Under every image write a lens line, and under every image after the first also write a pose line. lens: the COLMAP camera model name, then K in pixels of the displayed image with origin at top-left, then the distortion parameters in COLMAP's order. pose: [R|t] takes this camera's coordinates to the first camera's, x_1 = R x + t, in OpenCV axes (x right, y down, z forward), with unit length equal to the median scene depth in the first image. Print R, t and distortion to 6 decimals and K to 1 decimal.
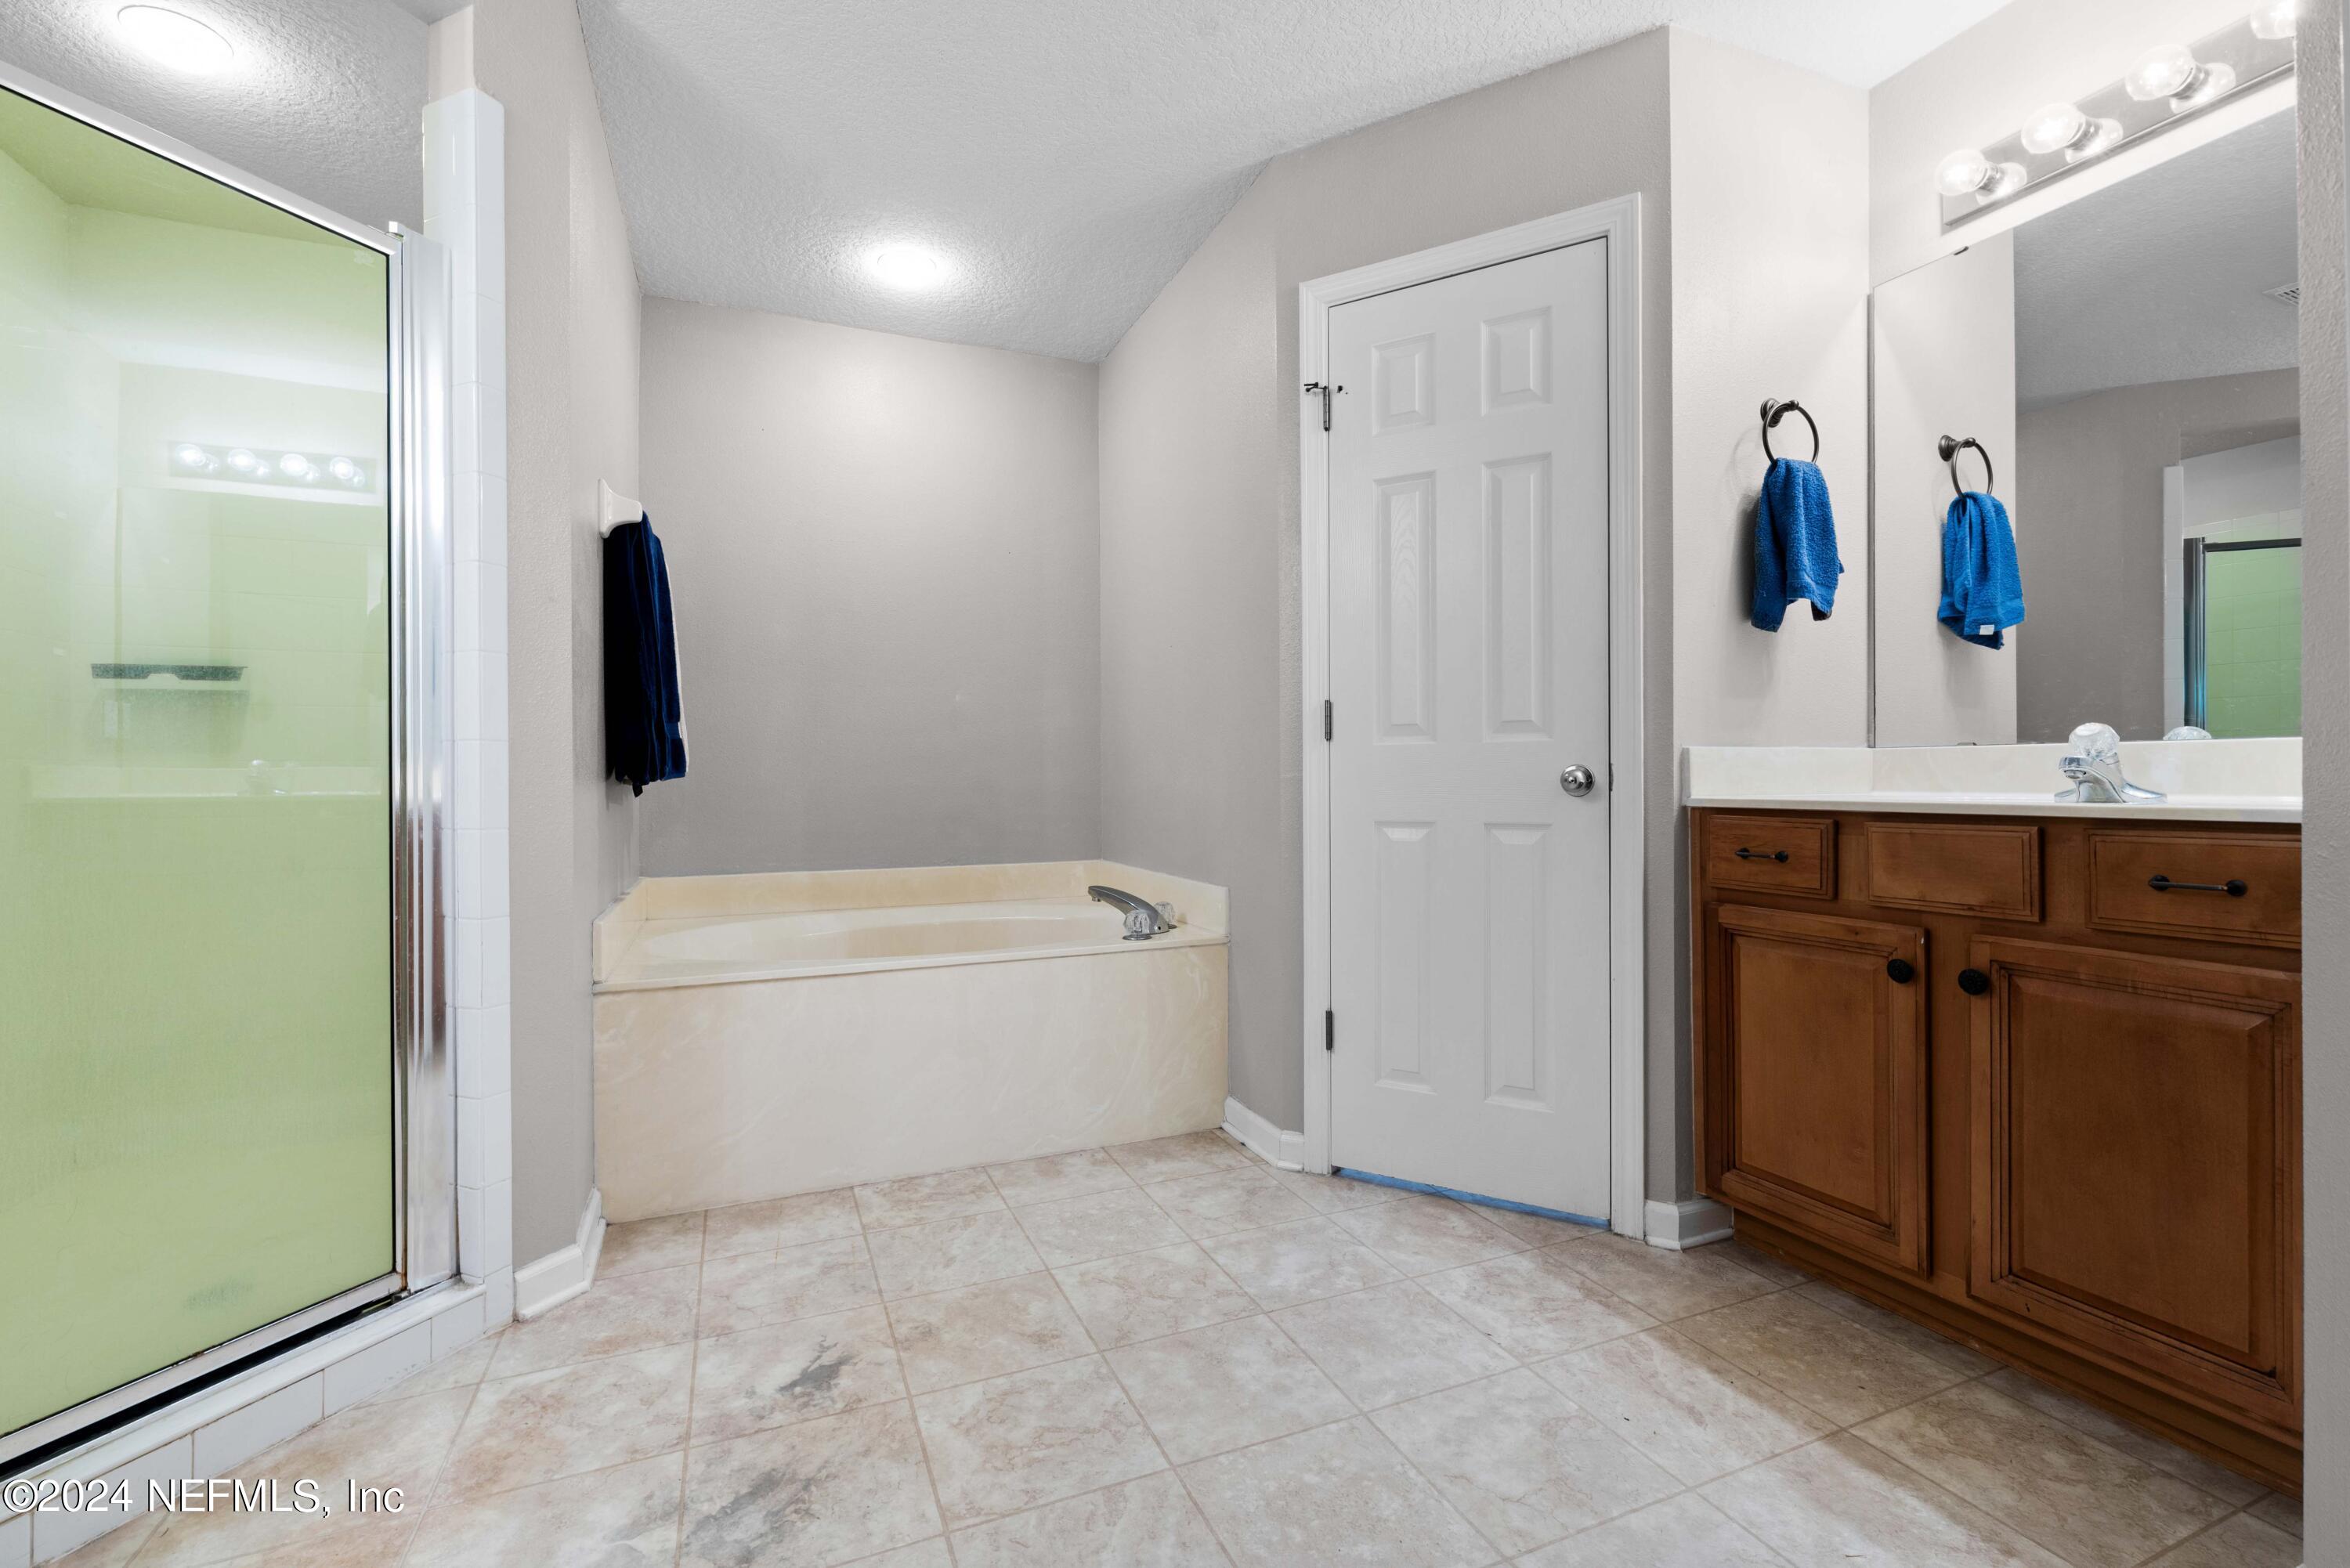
lens RADIAL K [[1004.1, 0, 1176.5], [0, 1004.1, 781.2], [0, 0, 1]] dist [0.001532, -0.000763]
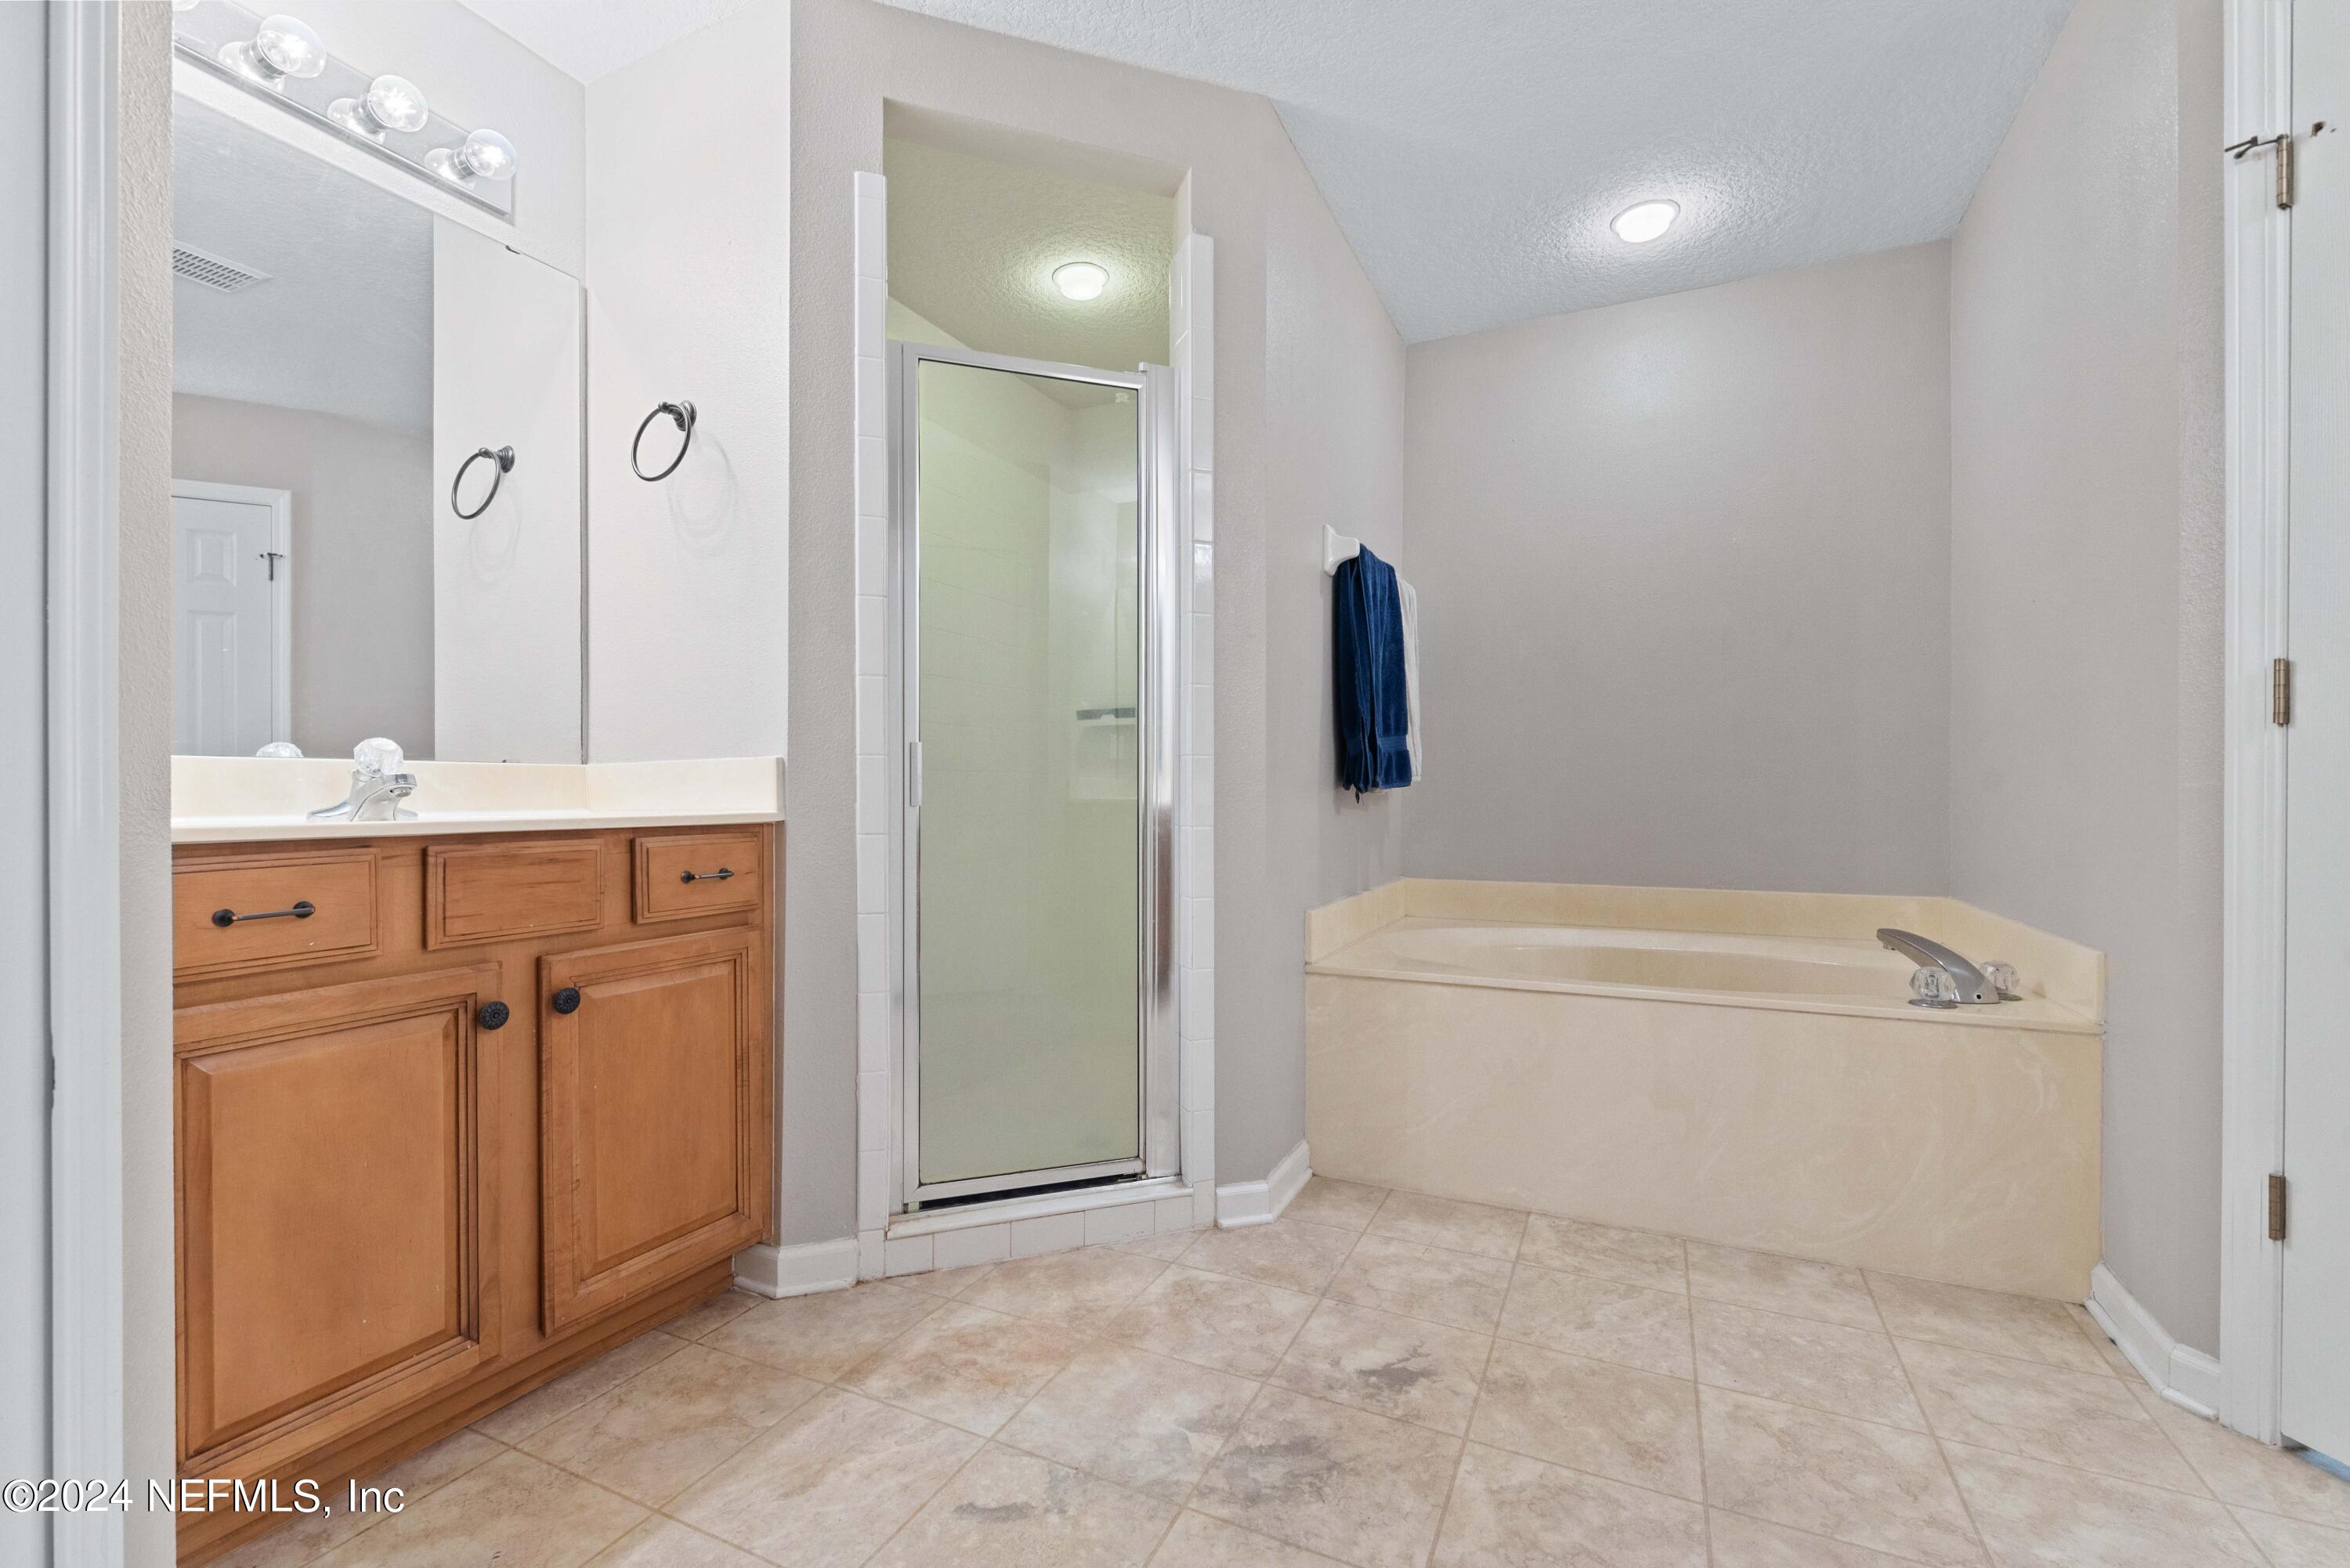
lens RADIAL K [[1004.1, 0, 1177.9], [0, 1004.1, 796.2], [0, 0, 1]] dist [0.001532, -0.000763]
pose [[0.662907, 0.008919, -0.748648, 0.187719], [-0.006929, 0.999959, 0.005778, 0.003320], [0.748669, 0.001358, 0.662942, 0.123880]]
